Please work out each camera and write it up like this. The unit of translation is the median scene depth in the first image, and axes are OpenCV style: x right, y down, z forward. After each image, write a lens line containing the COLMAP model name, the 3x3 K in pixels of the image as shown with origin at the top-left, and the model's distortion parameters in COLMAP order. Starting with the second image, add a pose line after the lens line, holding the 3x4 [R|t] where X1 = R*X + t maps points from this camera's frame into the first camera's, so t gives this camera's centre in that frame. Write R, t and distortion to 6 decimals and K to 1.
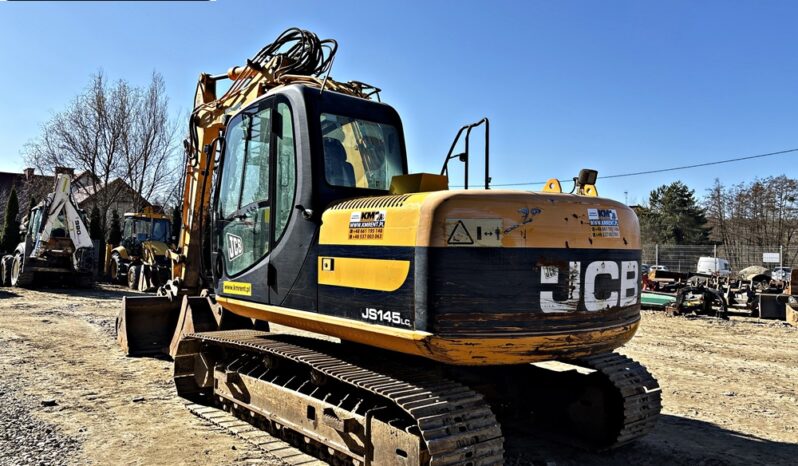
lens RADIAL K [[594.6, 0, 401.4], [0, 594.6, 241.9], [0, 0, 1]] dist [0.094145, -0.123046]
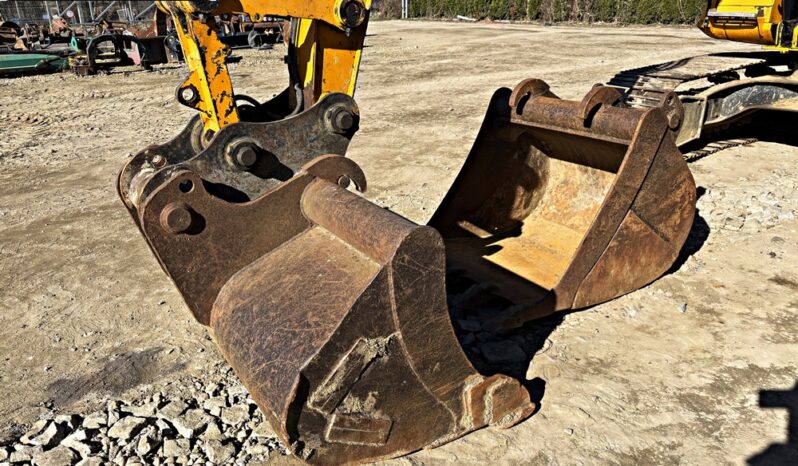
lens RADIAL K [[601.6, 0, 396.1], [0, 601.6, 225.3], [0, 0, 1]] dist [0.053475, -0.053971]
pose [[0.097449, -0.373108, 0.922656, -1.329350], [0.010947, 0.927414, 0.373875, 0.035632], [-0.995180, -0.026333, 0.094460, 2.056486]]
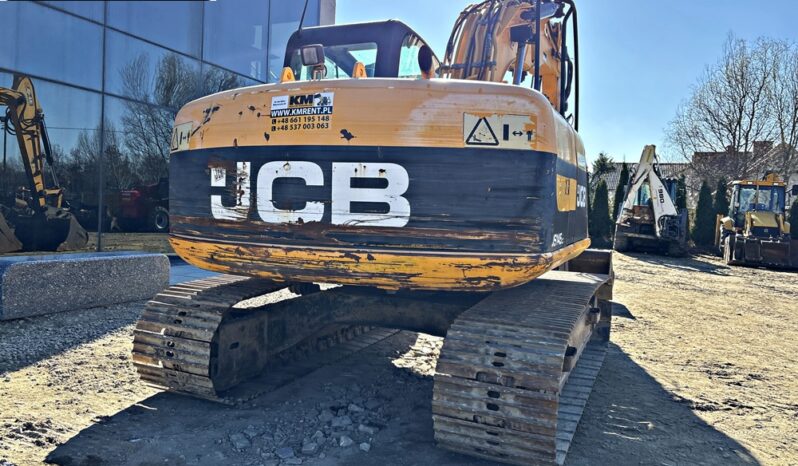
lens RADIAL K [[594.7, 0, 399.0], [0, 594.7, 233.0], [0, 0, 1]] dist [0.092383, -0.117552]
pose [[0.429316, 0.034157, -0.902508, 1.001441], [-0.019554, 0.999402, 0.028522, 0.091164], [0.902942, 0.005403, 0.429727, 0.718785]]
